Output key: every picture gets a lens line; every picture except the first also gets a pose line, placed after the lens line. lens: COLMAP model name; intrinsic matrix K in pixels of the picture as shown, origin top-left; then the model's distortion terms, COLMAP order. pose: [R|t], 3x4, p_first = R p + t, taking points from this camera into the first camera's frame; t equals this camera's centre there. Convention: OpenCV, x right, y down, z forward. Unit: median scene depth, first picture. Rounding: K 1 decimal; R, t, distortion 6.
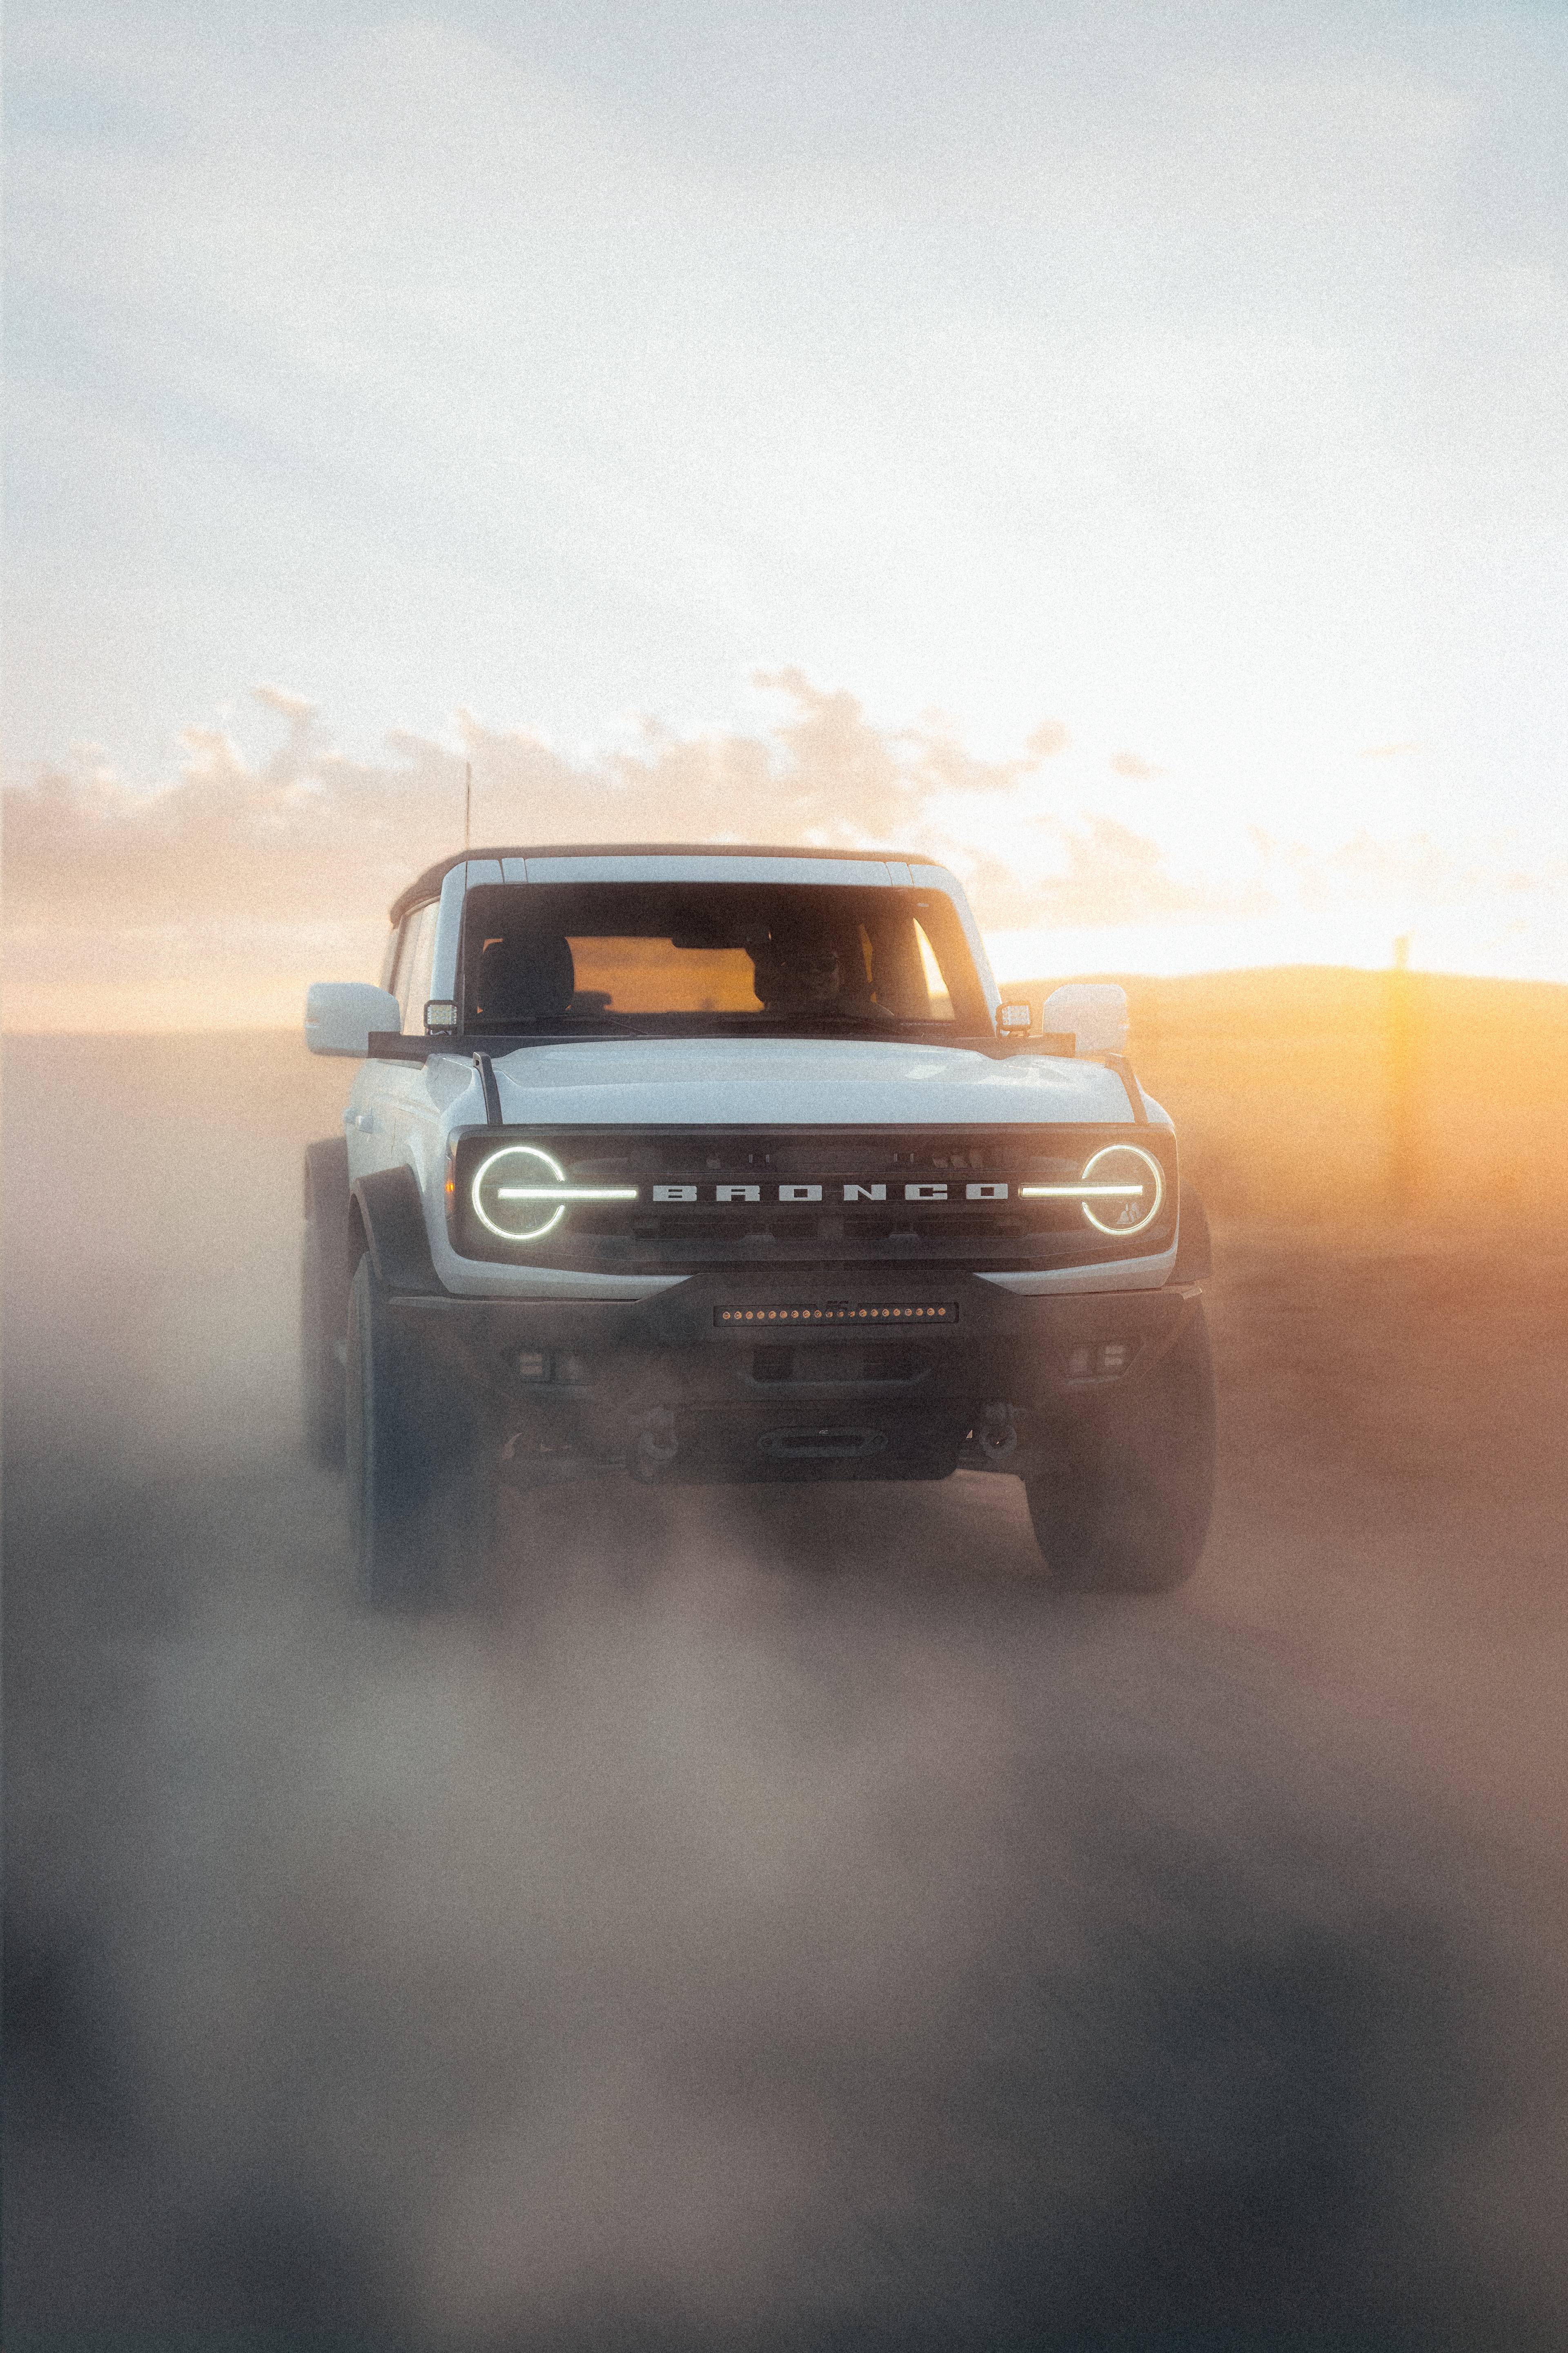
lens RADIAL K [[3988.6, 0, 784.0], [0, 3988.6, 1178.0], [0, 0, 1]] dist [0.036607, 0.000000]
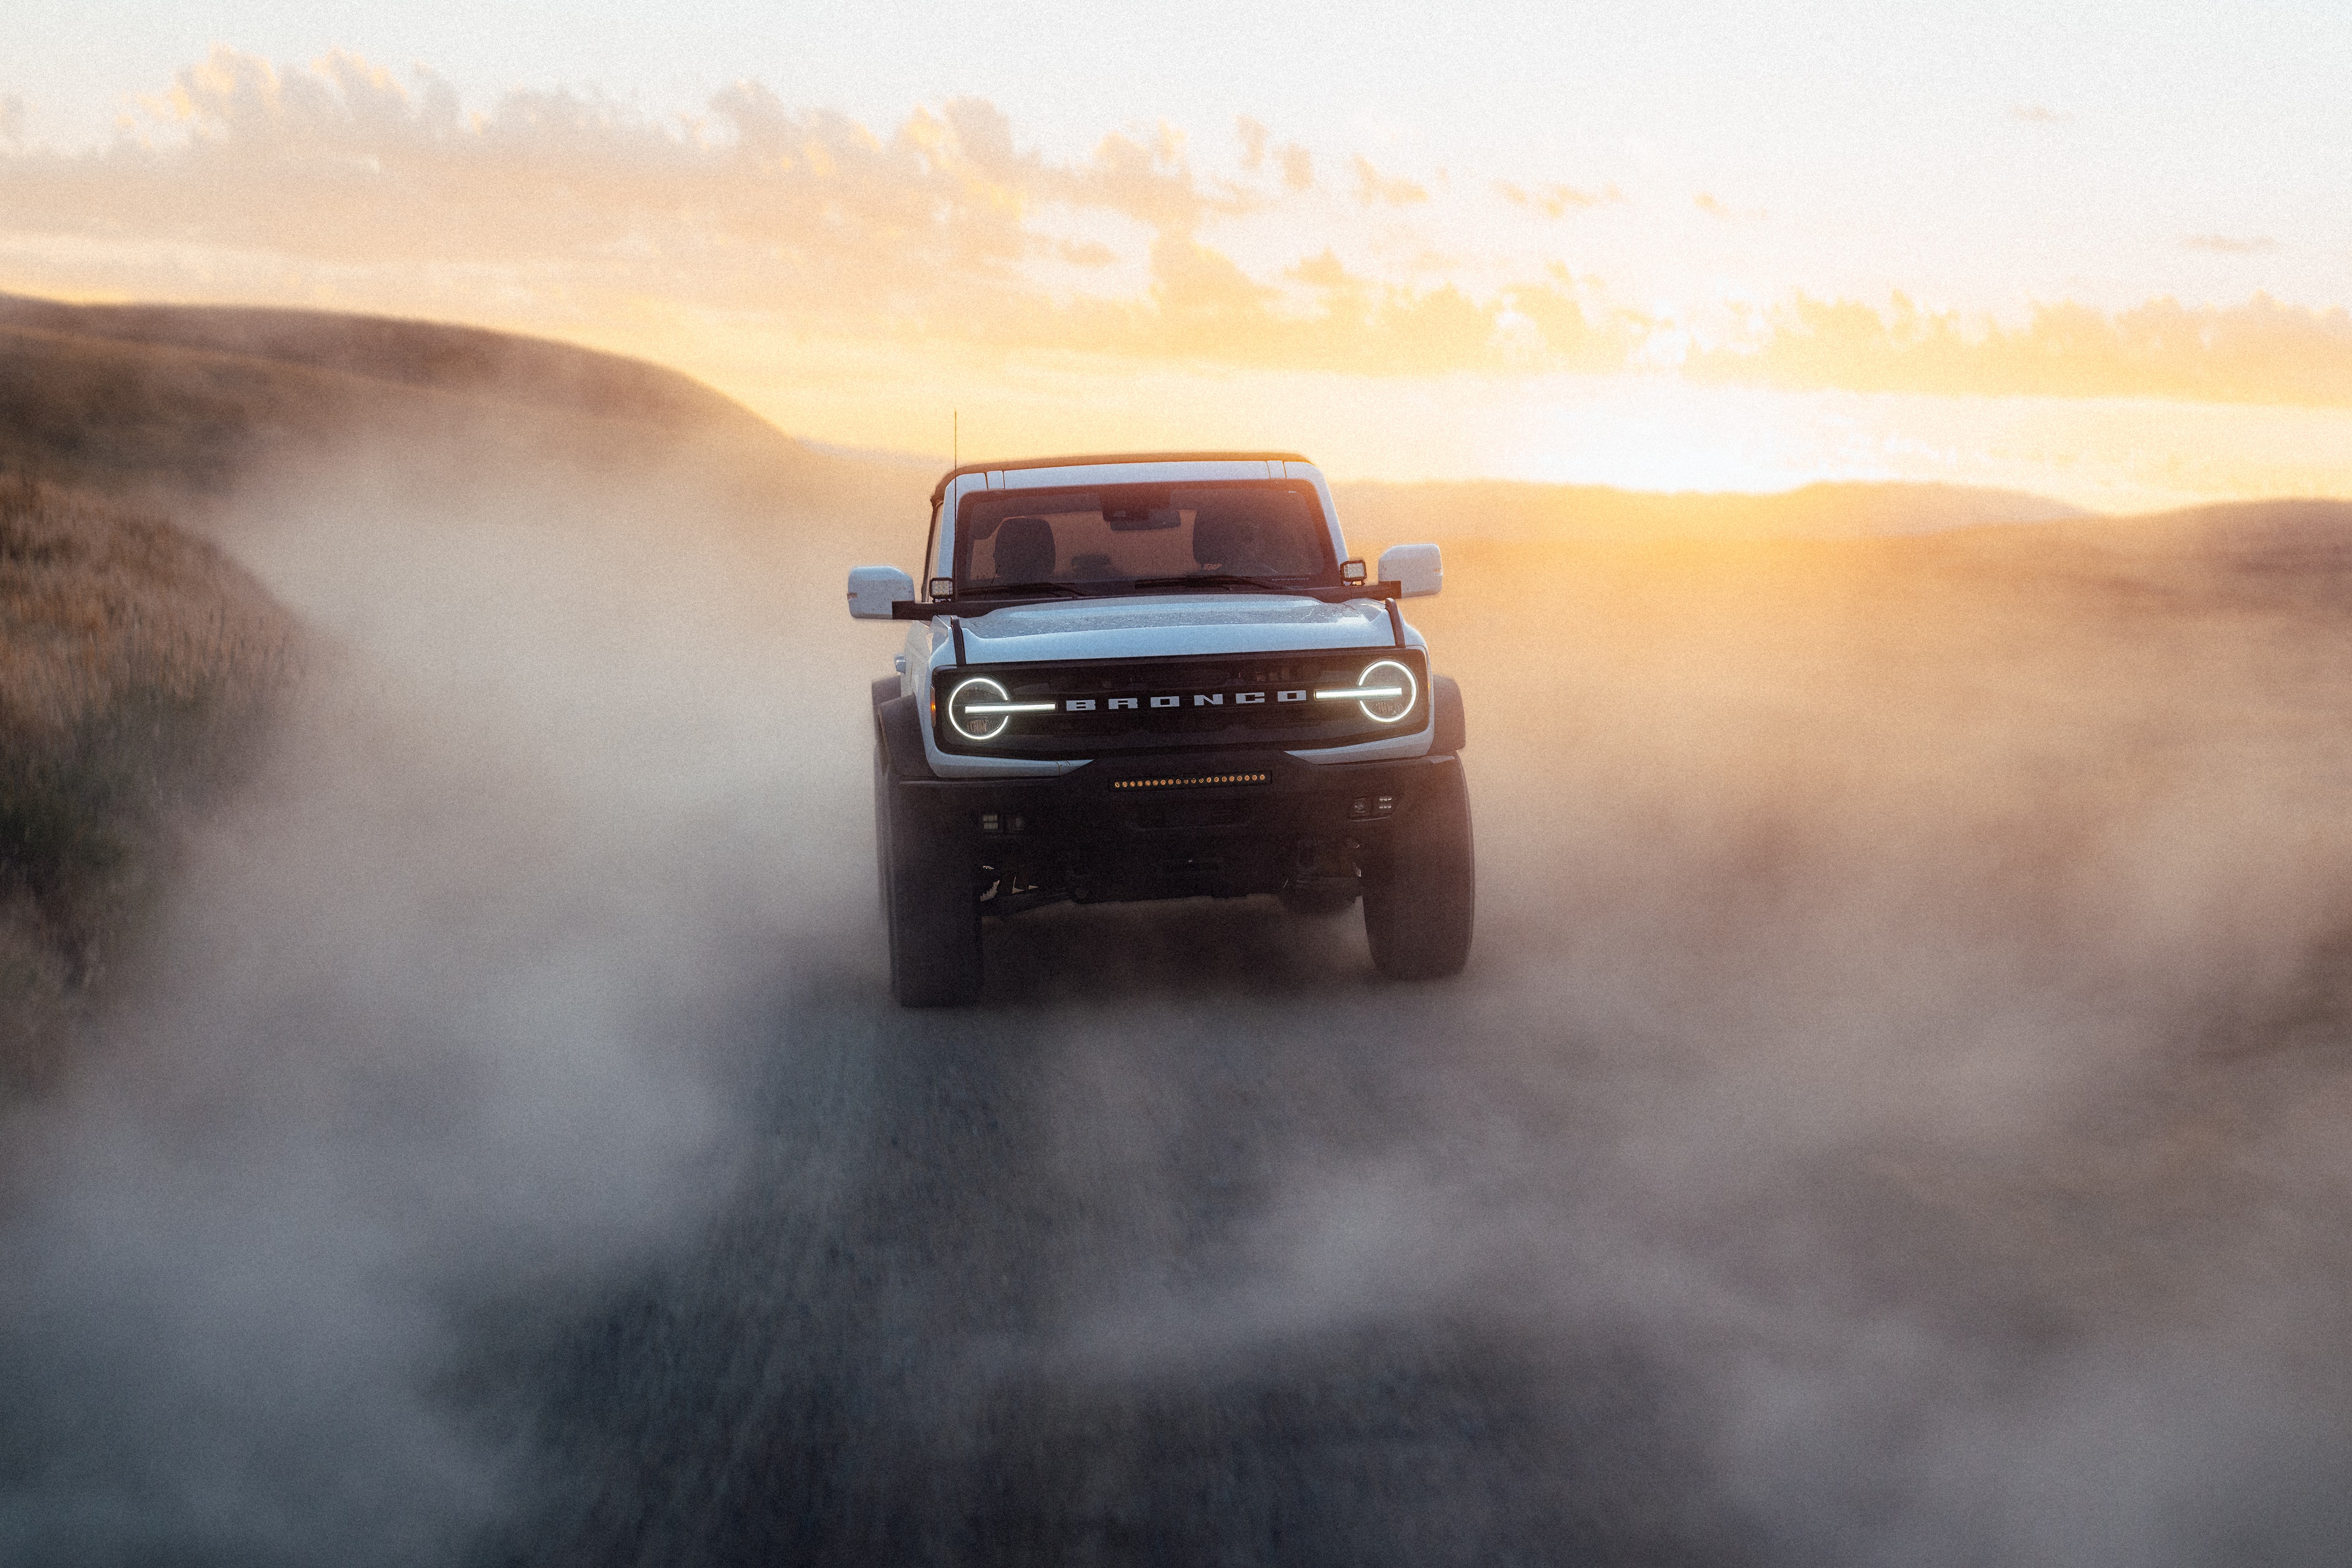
lens RADIAL K [[4744.4, 0, 1184.6], [0, 4744.4, 780.6], [0, 0, 1]] dist [0.067159, 0.000000]
pose [[0.996048, -0.037991, -0.080276, 0.149723], [0.039166, 0.999147, 0.013111, 0.009942], [0.079709, -0.016204, 0.996686, -0.761756]]
